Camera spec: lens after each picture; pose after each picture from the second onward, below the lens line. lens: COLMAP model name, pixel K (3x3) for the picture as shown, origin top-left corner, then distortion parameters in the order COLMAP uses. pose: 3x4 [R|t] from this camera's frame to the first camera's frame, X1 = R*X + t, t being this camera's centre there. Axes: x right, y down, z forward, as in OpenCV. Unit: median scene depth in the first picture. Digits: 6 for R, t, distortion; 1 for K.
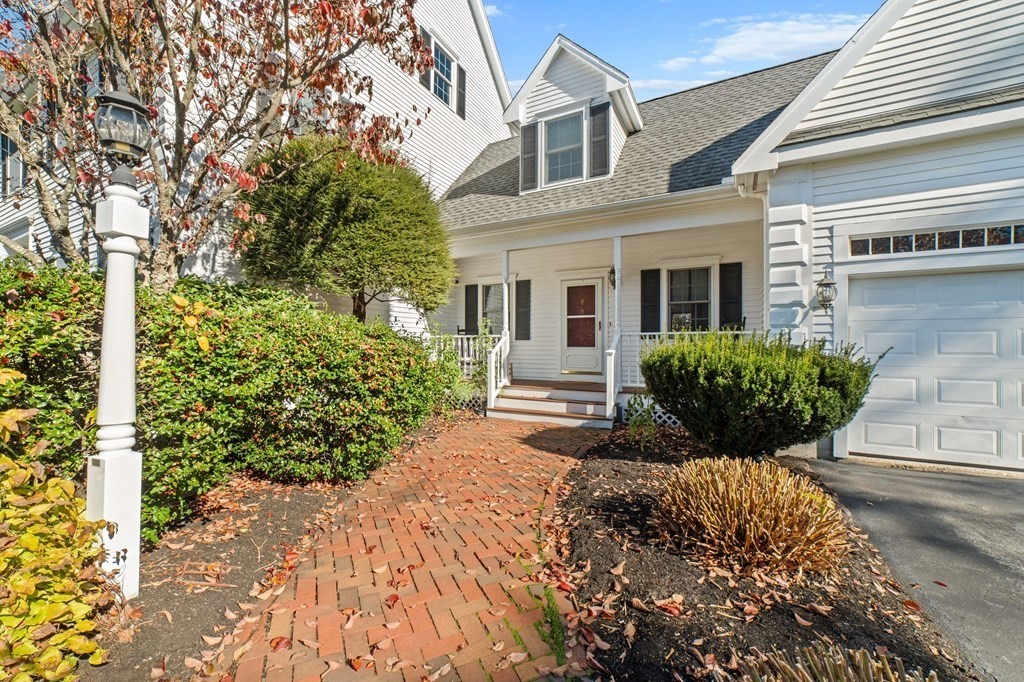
lens RADIAL K [[397.1, 0, 508.6], [0, 397.1, 341.7], [0, 0, 1]] dist [-0.021507, 0.007418]
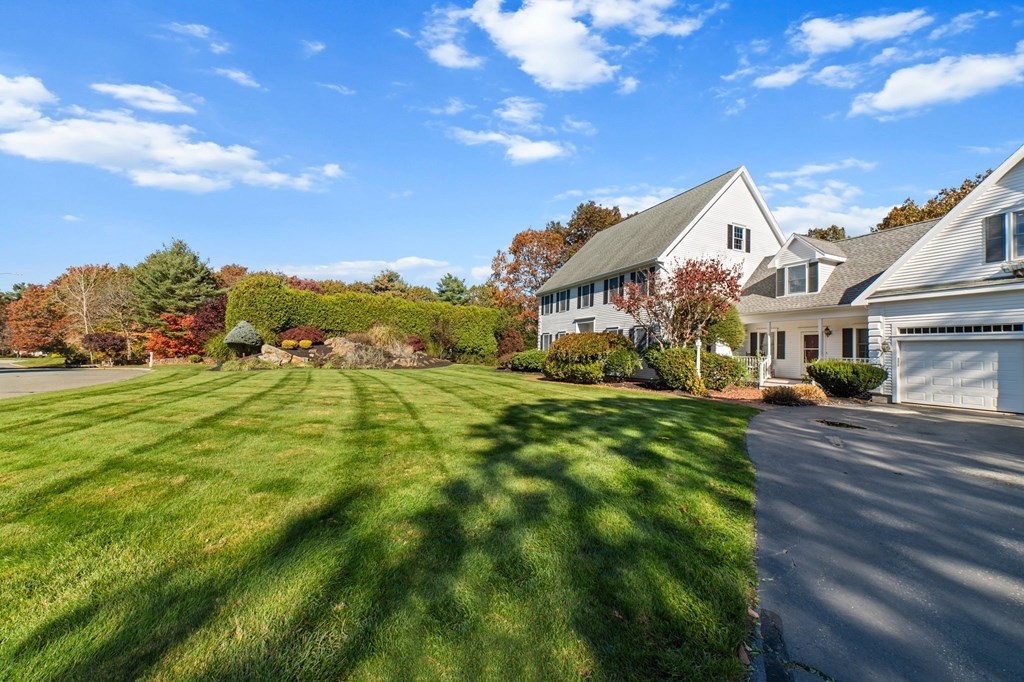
lens RADIAL K [[397.1, 0, 508.6], [0, 397.1, 341.7], [0, 0, 1]] dist [-0.021507, 0.007418]
pose [[0.780234, -0.003779, -0.625477, 0.261962], [-0.015492, 0.999558, -0.025364, -0.026331], [0.625296, 0.029480, 0.779830, -1.903899]]
